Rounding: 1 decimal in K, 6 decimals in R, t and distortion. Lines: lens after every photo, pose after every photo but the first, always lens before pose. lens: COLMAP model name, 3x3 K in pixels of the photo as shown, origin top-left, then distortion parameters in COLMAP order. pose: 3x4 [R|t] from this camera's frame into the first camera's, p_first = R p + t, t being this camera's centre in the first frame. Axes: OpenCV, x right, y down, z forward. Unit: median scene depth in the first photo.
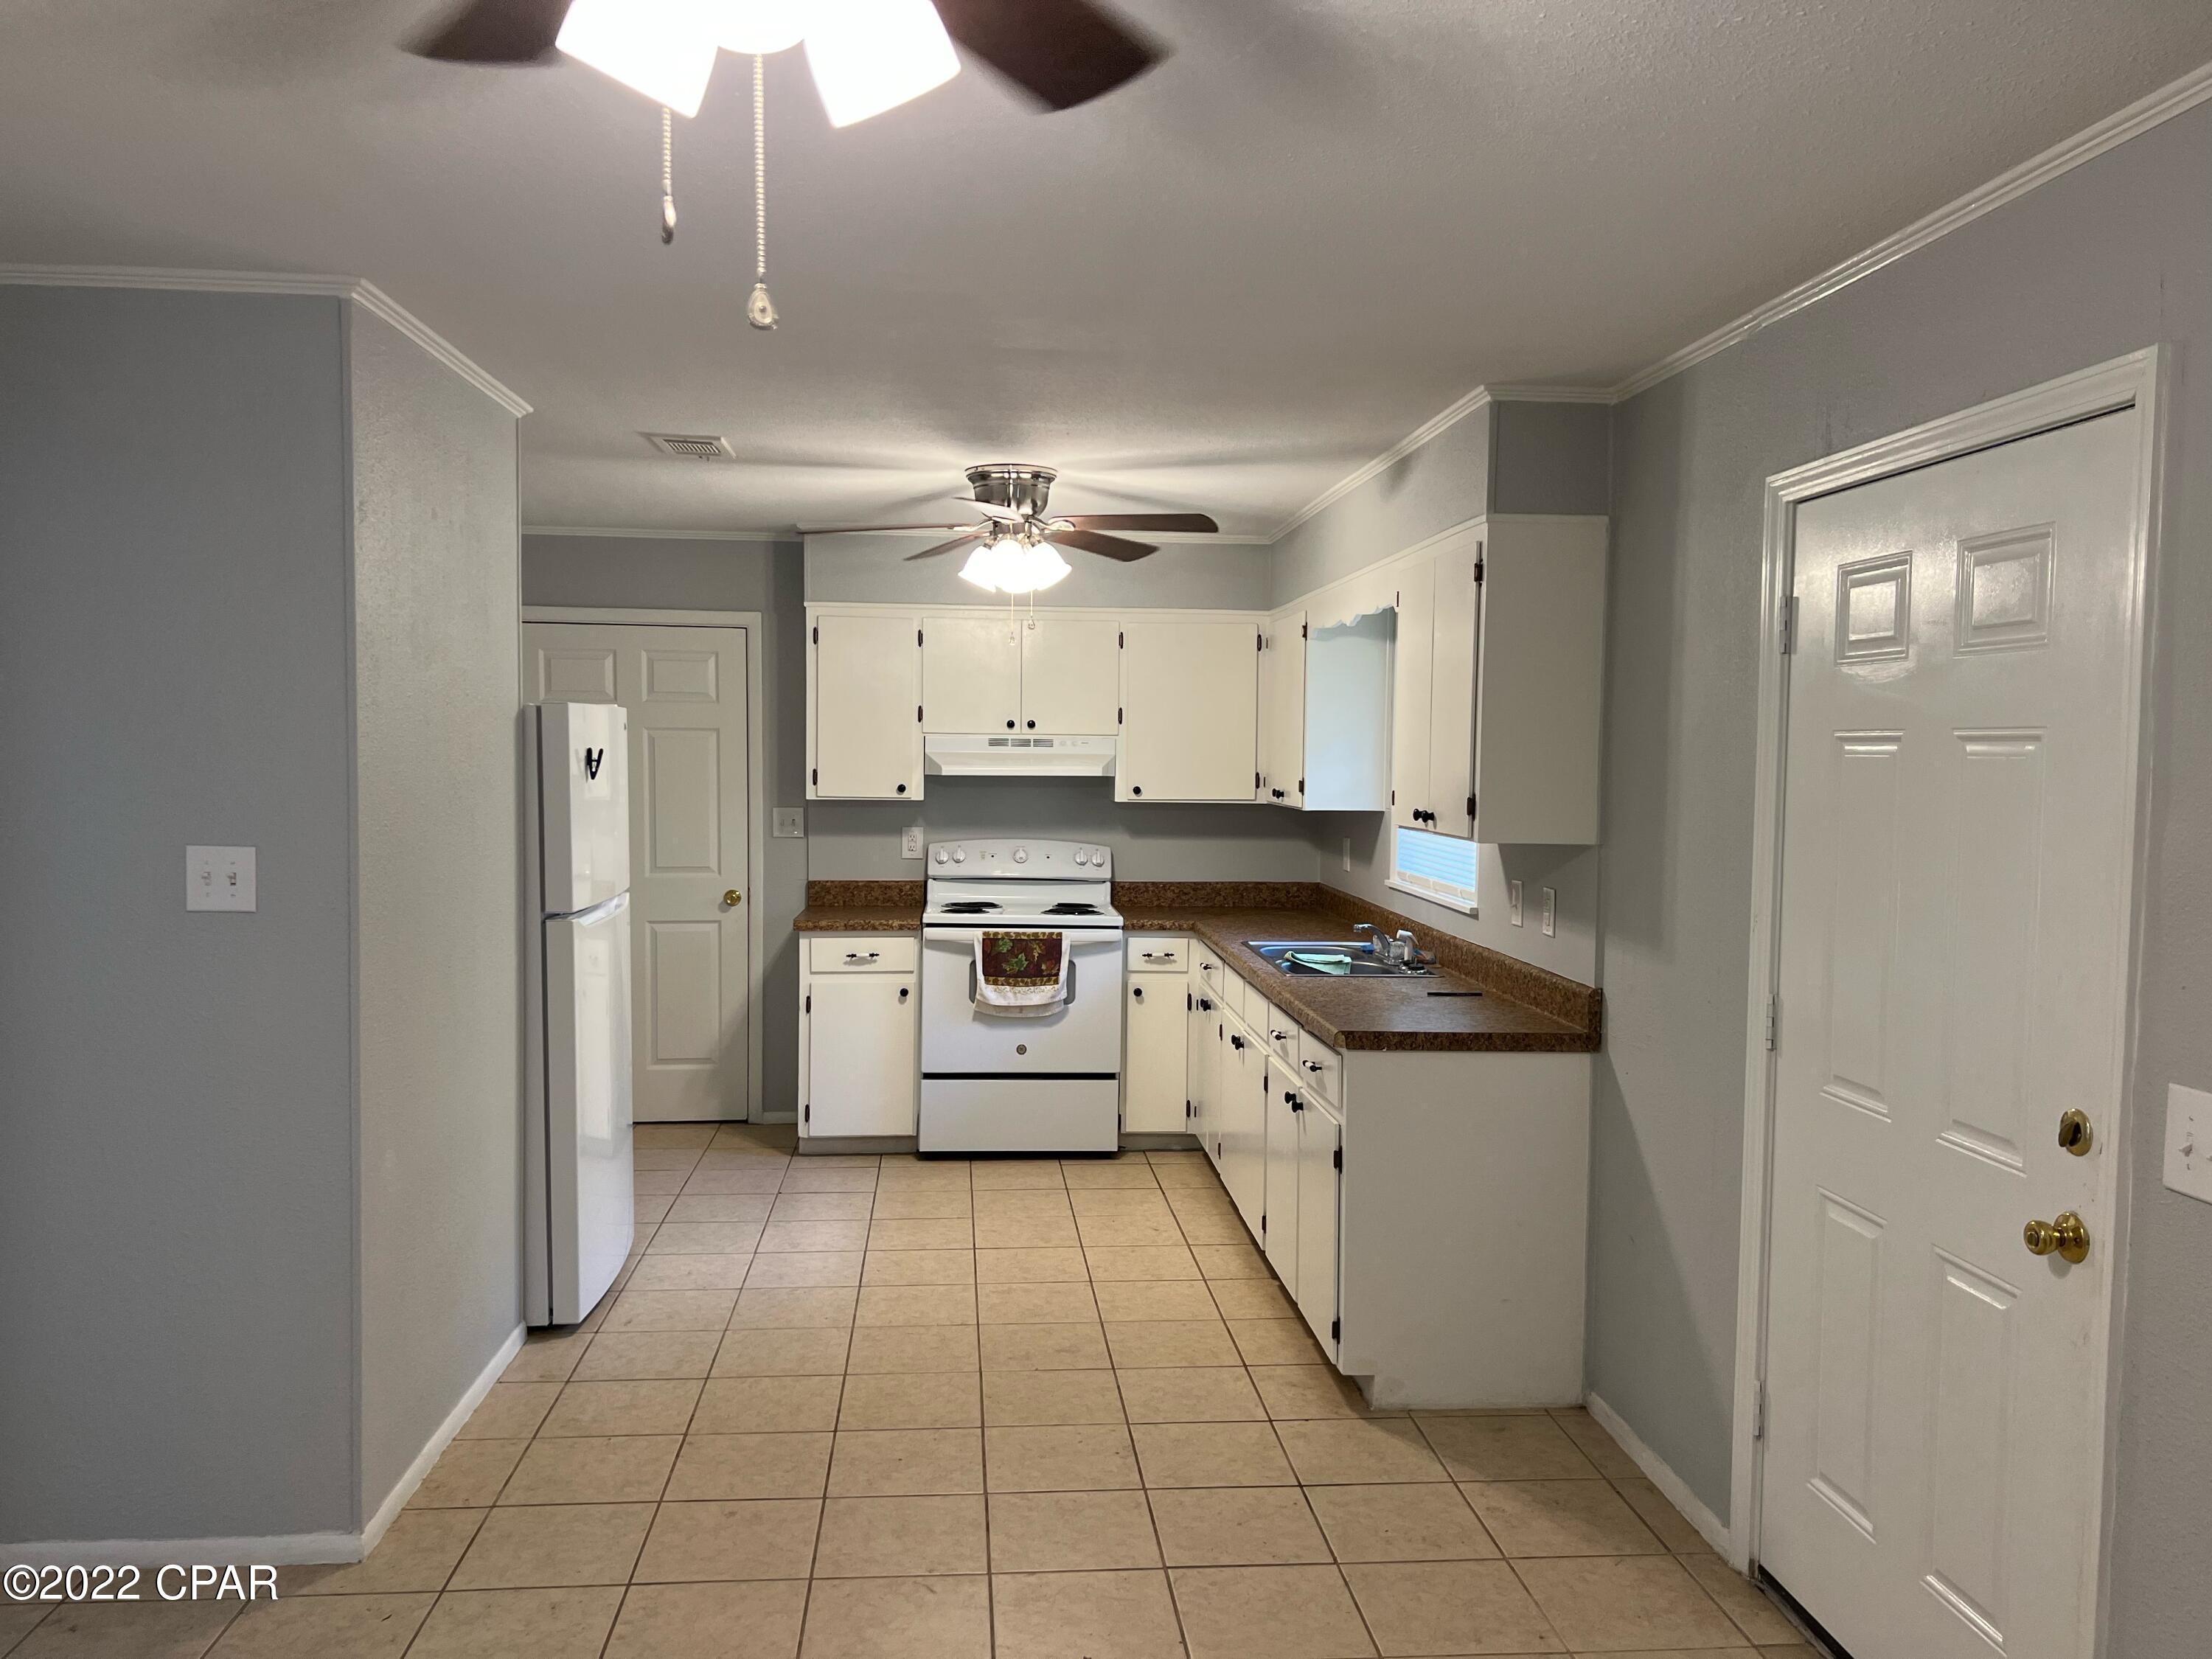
lens RADIAL K [[1659.7, 0, 1117.3], [0, 1659.7, 835.0], [0, 0, 1]] dist [0.082527, -0.100582]
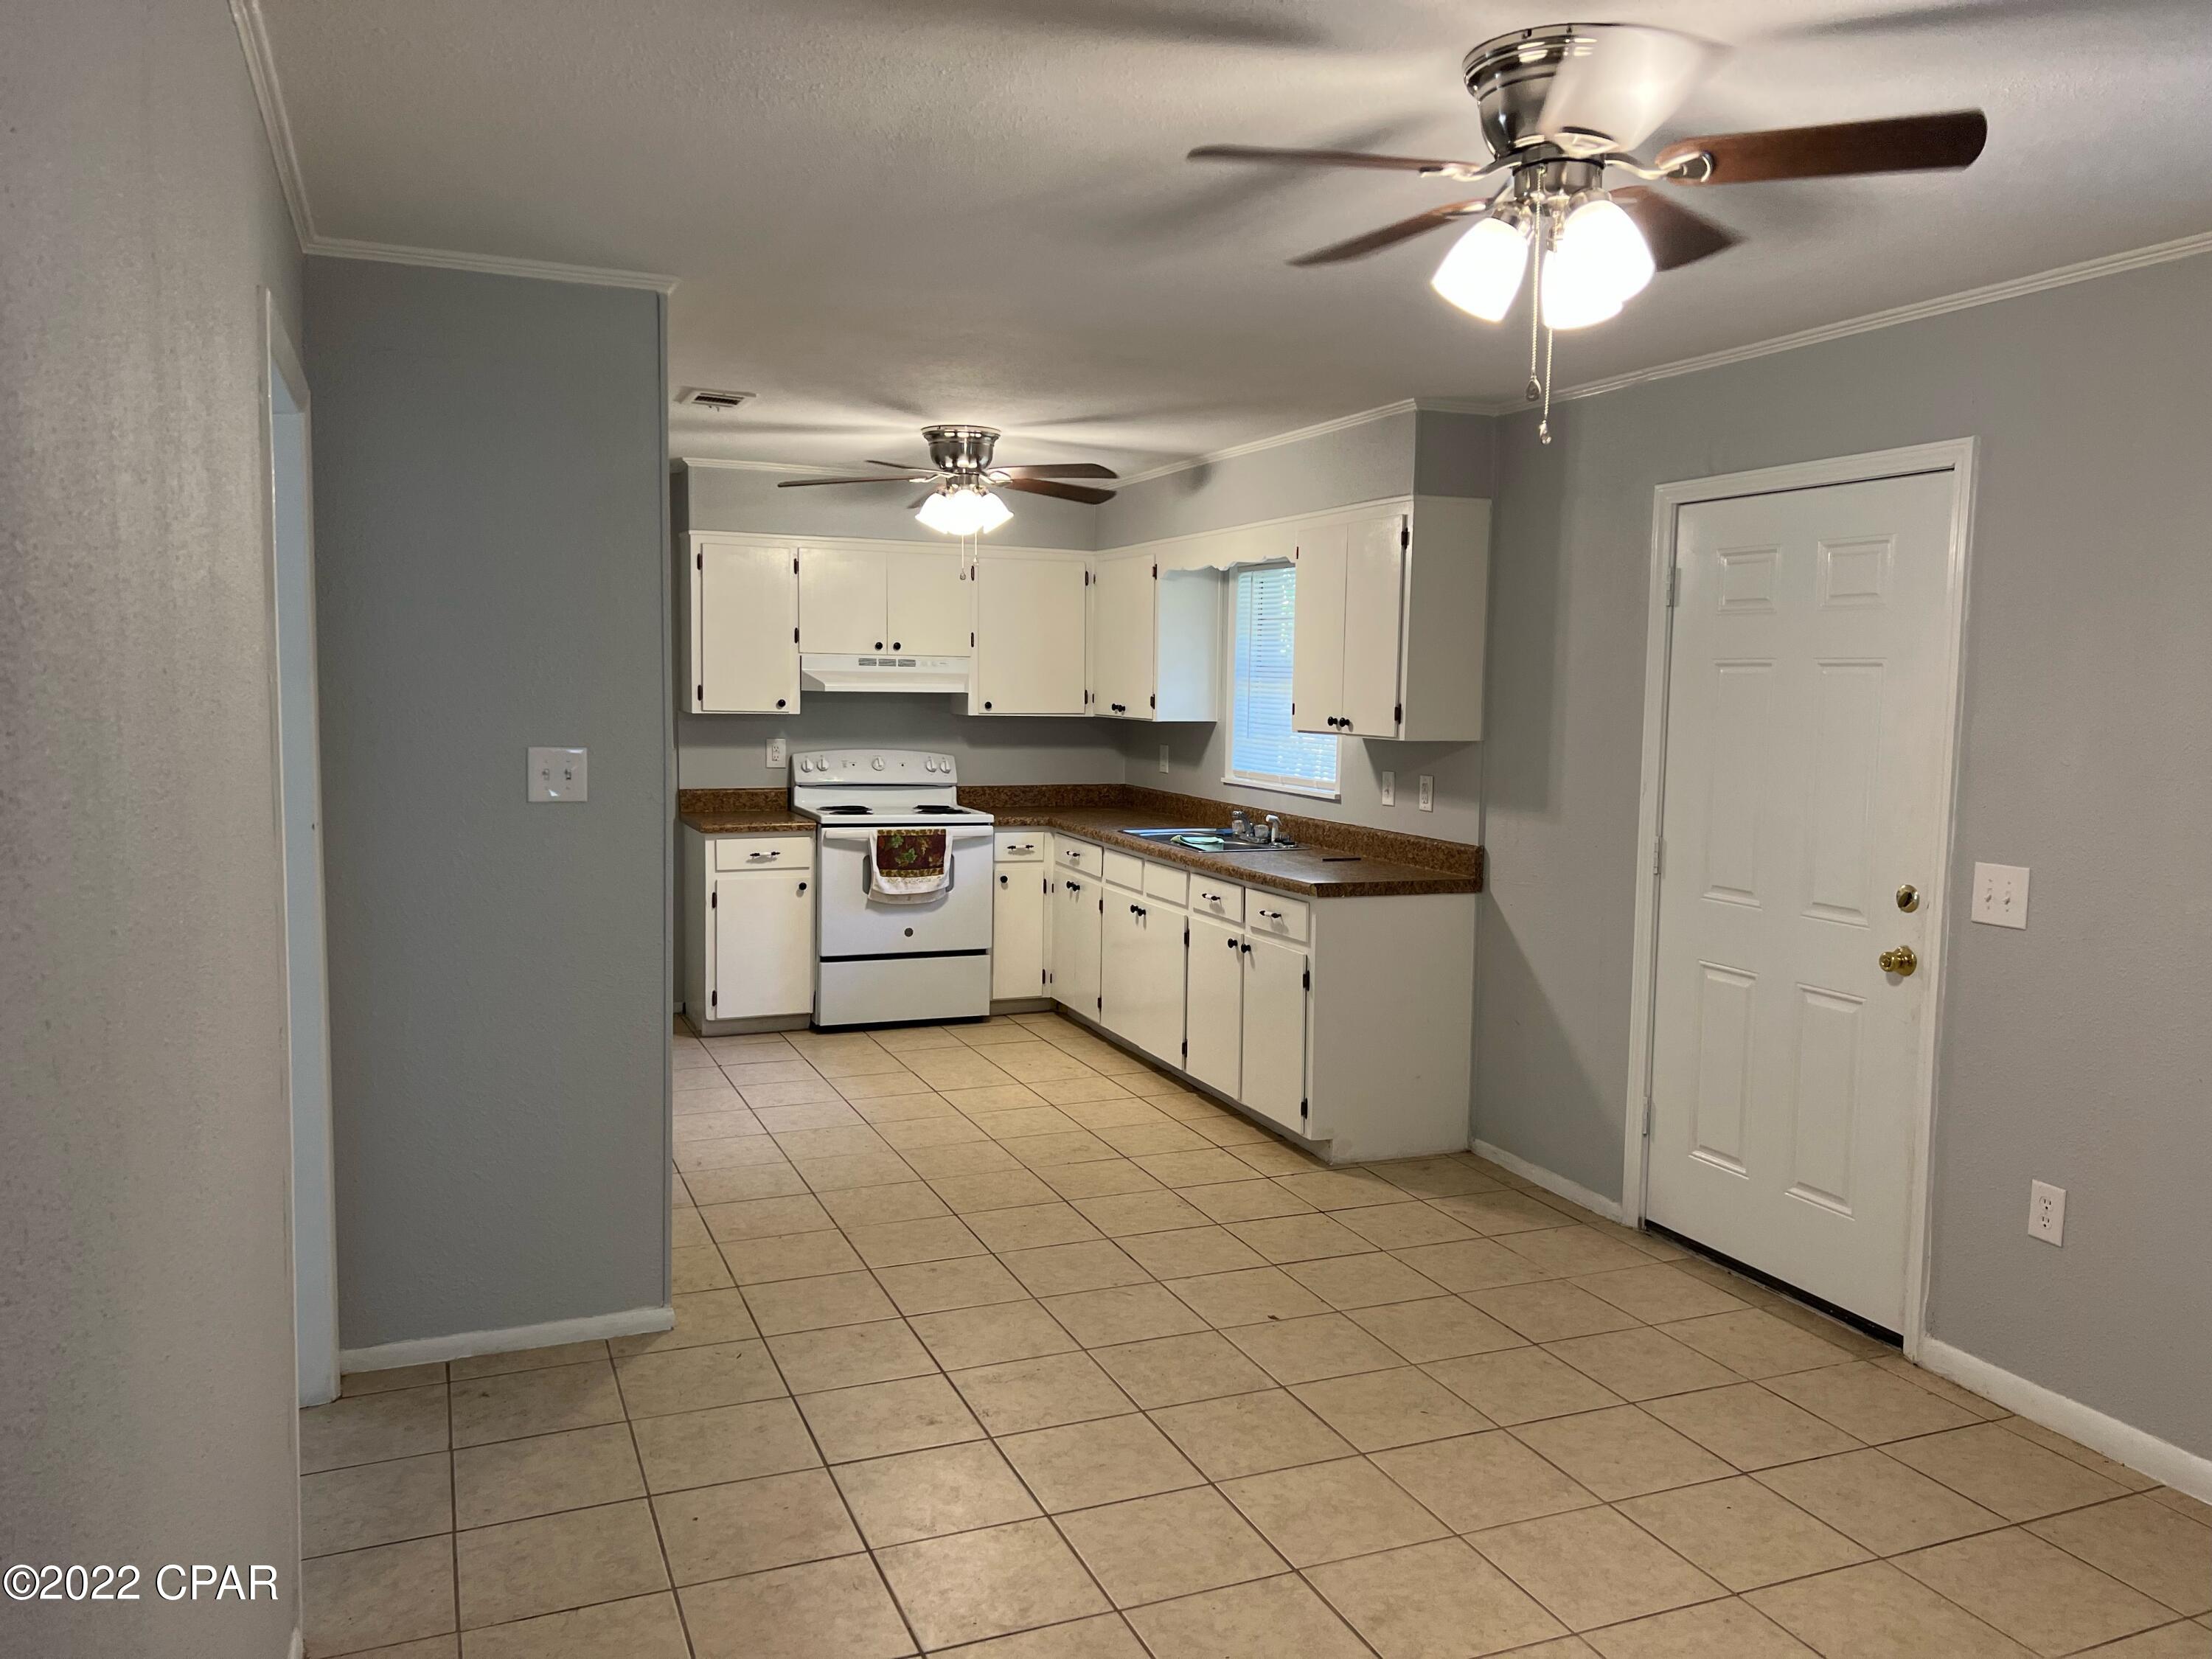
lens RADIAL K [[1642.2, 0, 1171.3], [0, 1642.2, 817.6], [0, 0, 1]] dist [0.131942, -0.193676]
pose [[0.948146, -0.023073, 0.316997, -0.246470], [0.011246, 0.999172, 0.039088, 0.008053], [-0.317636, -0.033496, 0.947621, -0.130231]]
